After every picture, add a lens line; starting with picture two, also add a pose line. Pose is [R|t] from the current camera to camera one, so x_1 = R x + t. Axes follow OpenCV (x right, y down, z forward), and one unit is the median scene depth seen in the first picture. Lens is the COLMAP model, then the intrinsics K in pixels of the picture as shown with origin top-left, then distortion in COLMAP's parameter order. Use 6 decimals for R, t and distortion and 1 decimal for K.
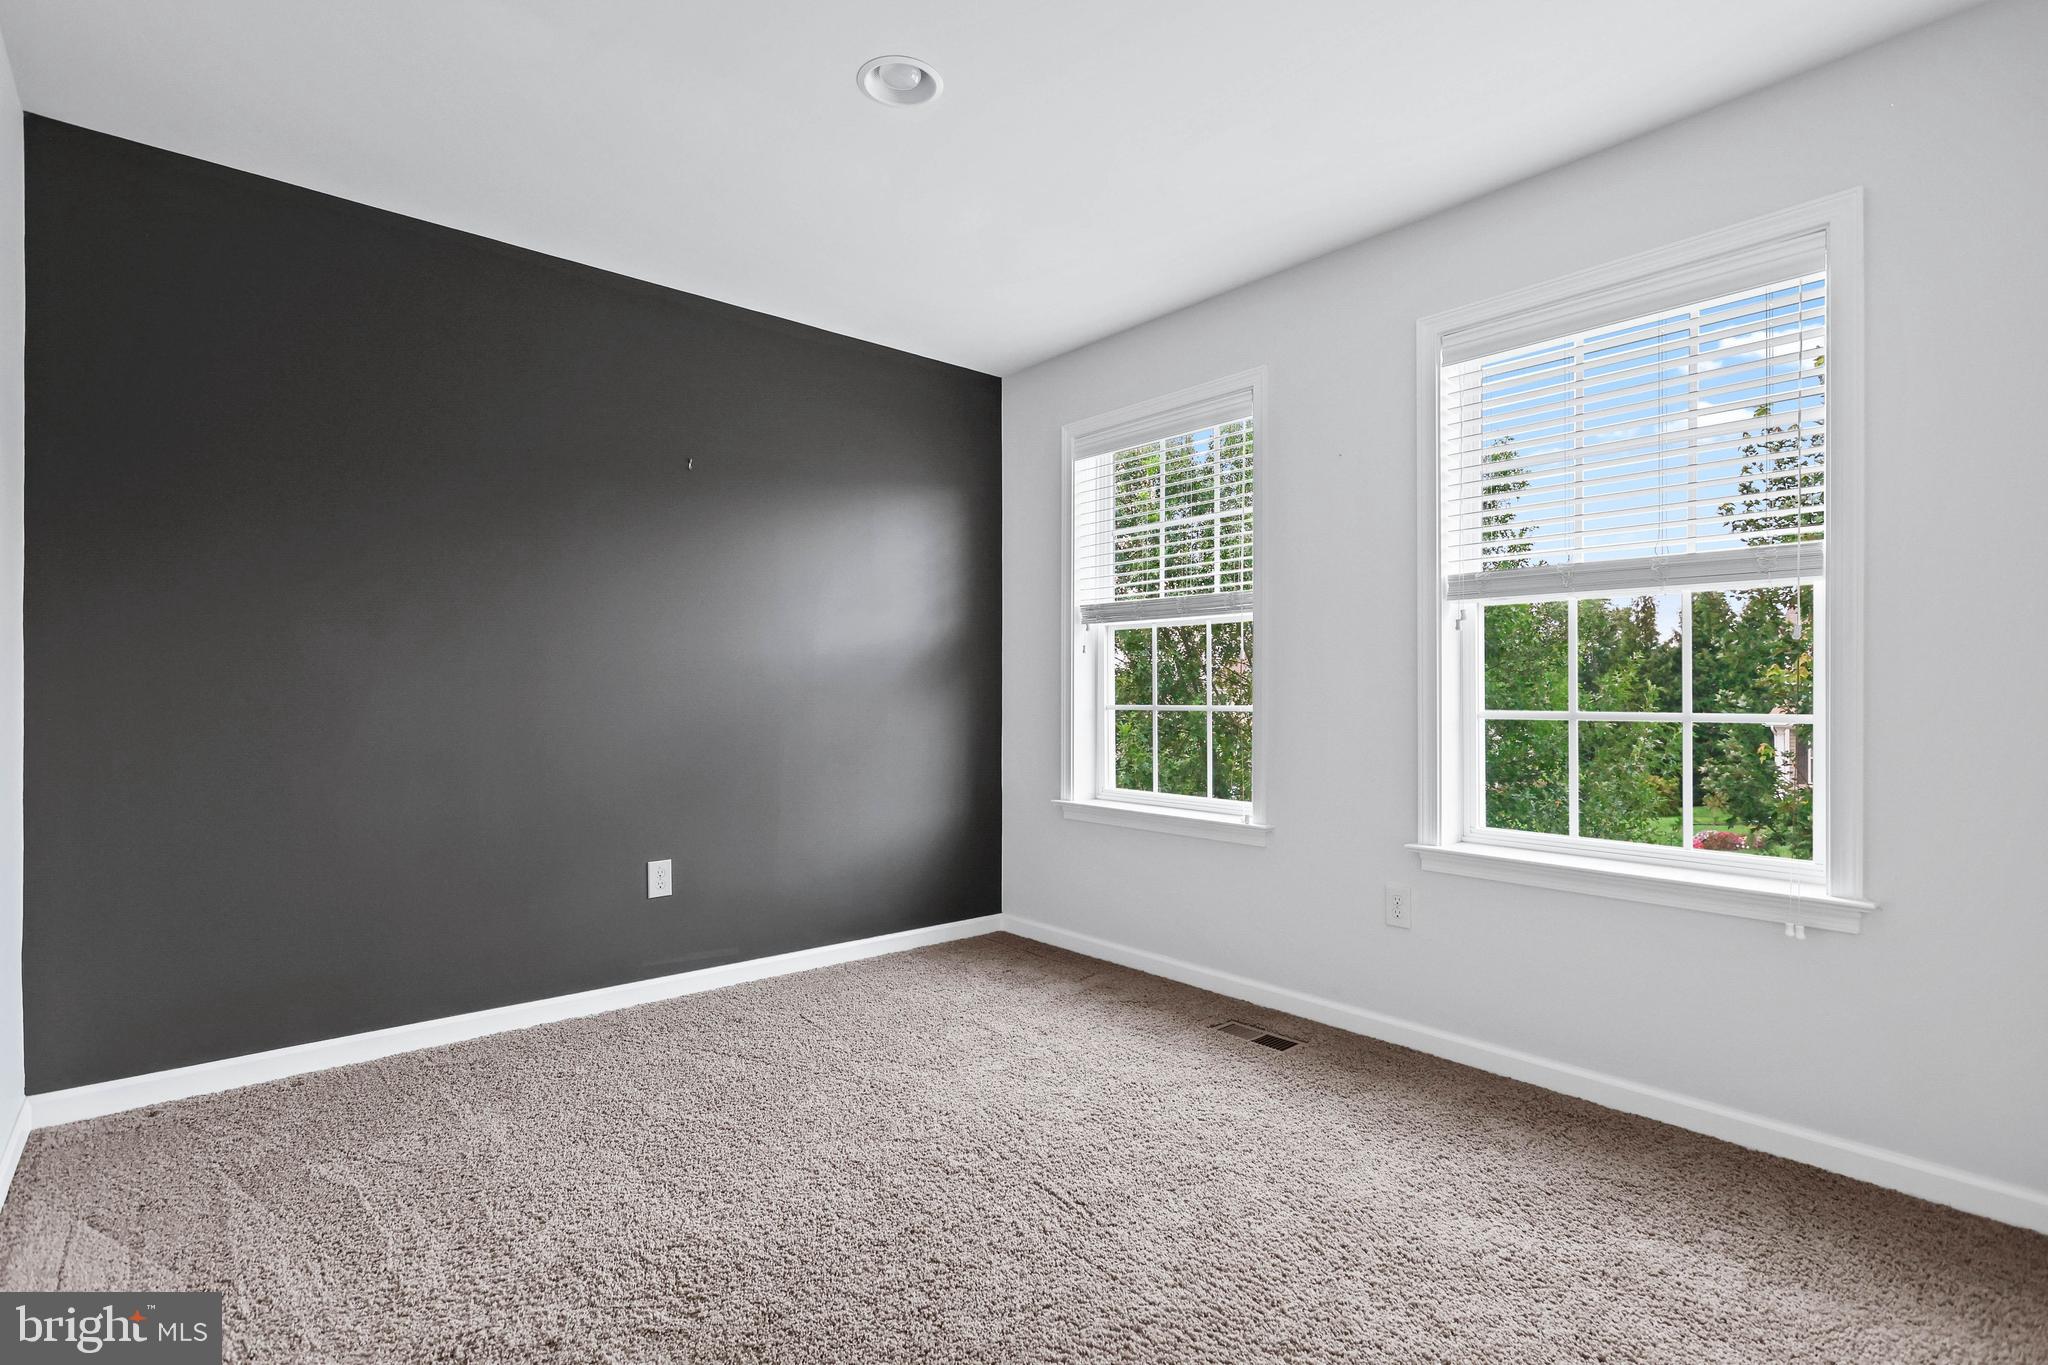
lens RADIAL K [[959.0, 0, 1092.3], [0, 959.0, 674.7], [0, 0, 1]] dist [-0.022803, 0.000046]
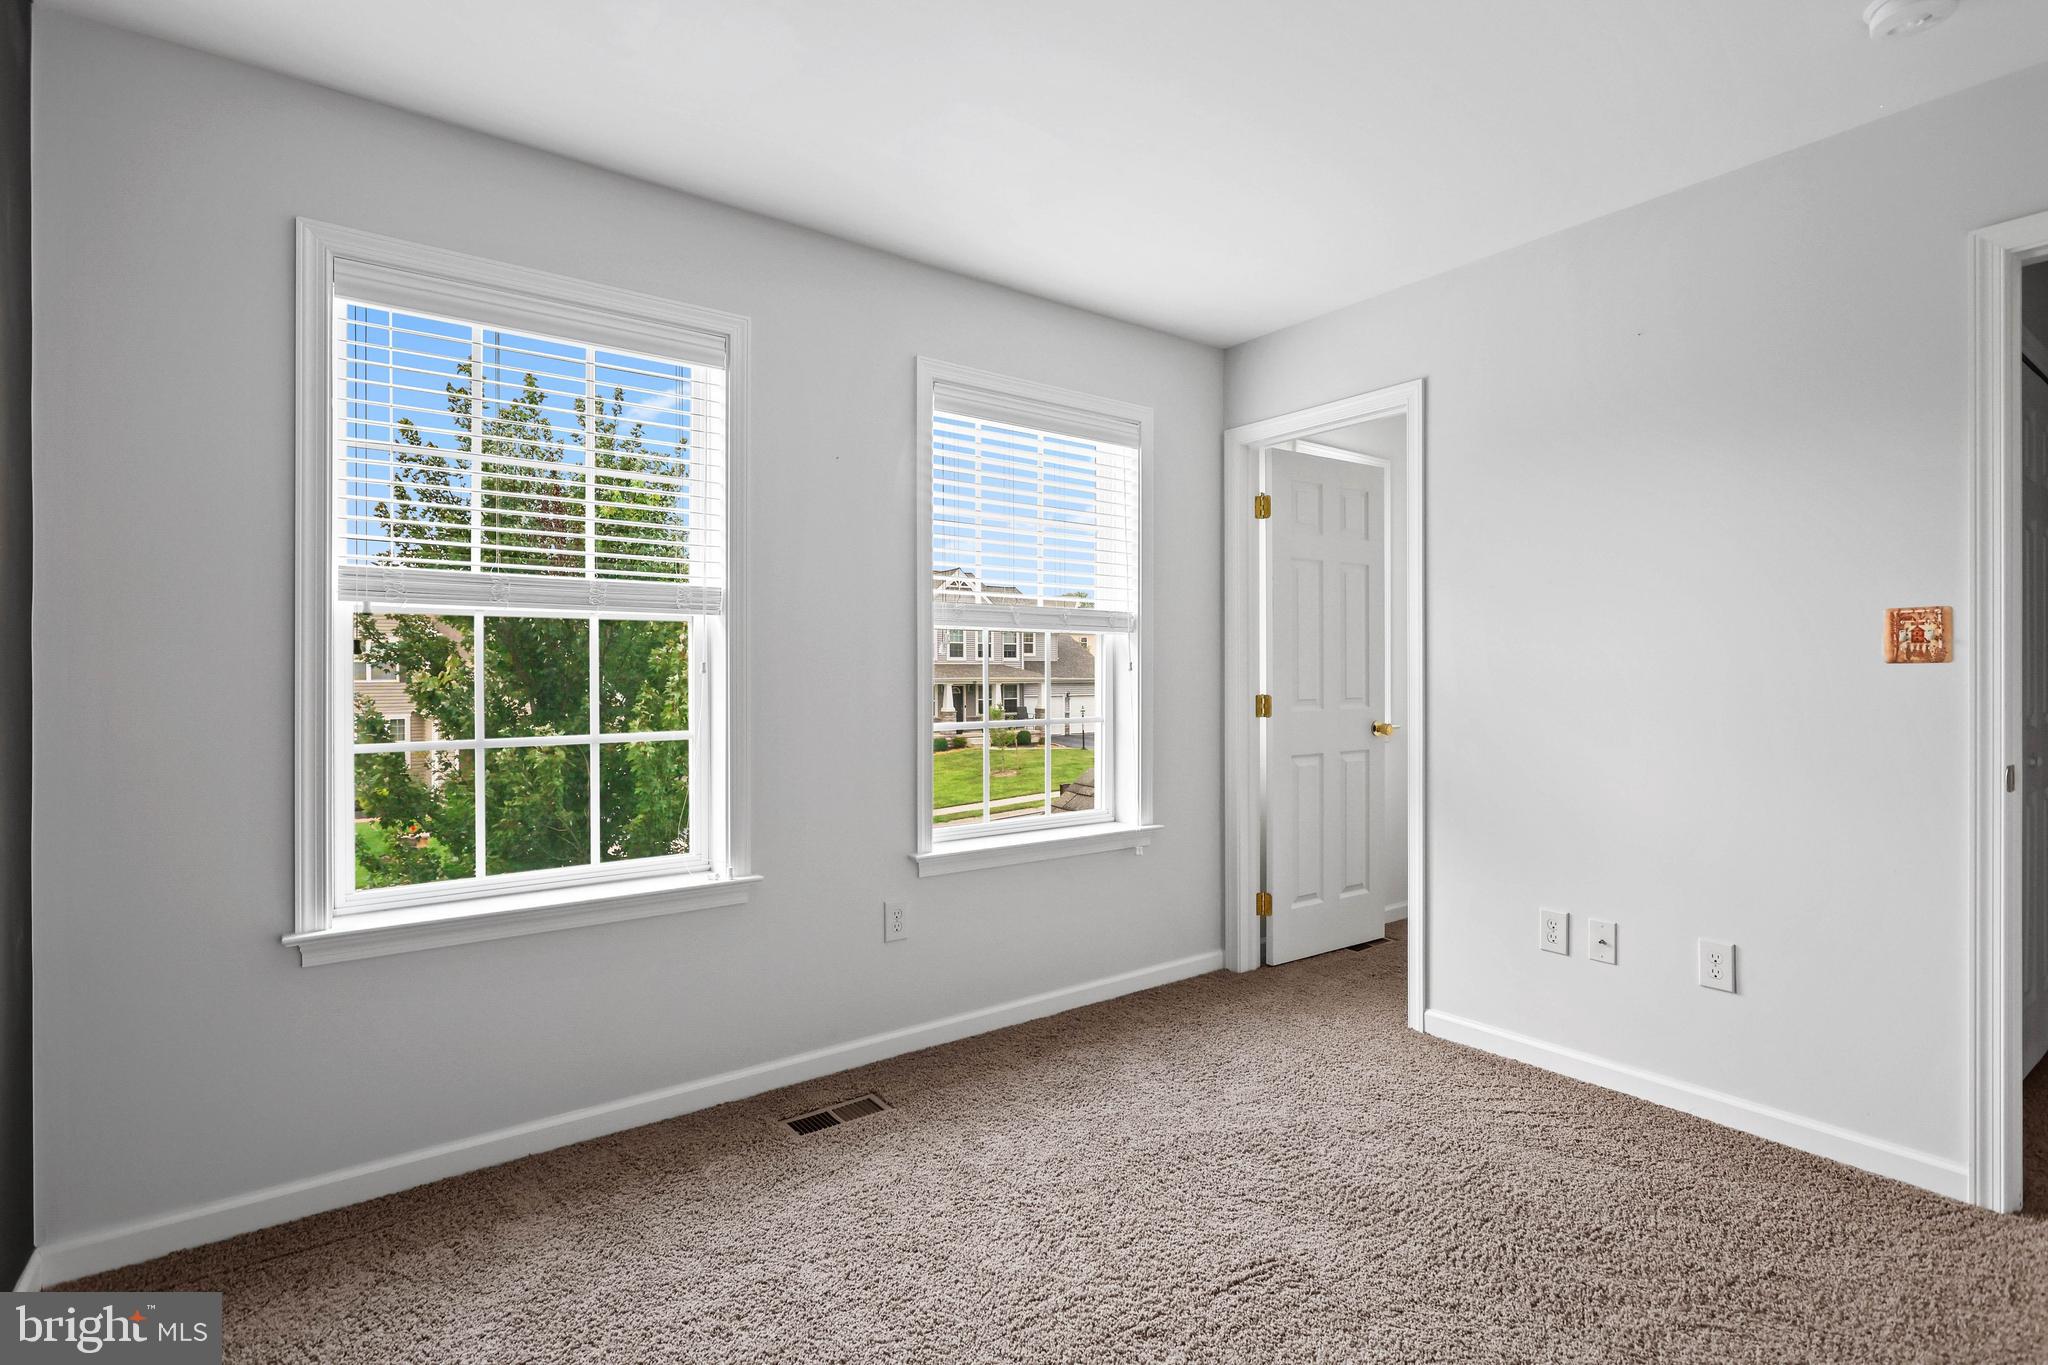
lens RADIAL K [[979.5, 0, 1020.7], [0, 979.5, 665.0], [0, 0, 1]] dist [-0.001773, 0.000703]
pose [[0.103860, 0.030954, 0.994110, -0.563642], [0.011245, 0.999415, -0.032294, 0.006467], [-0.994528, 0.014533, 0.103451, 0.601111]]
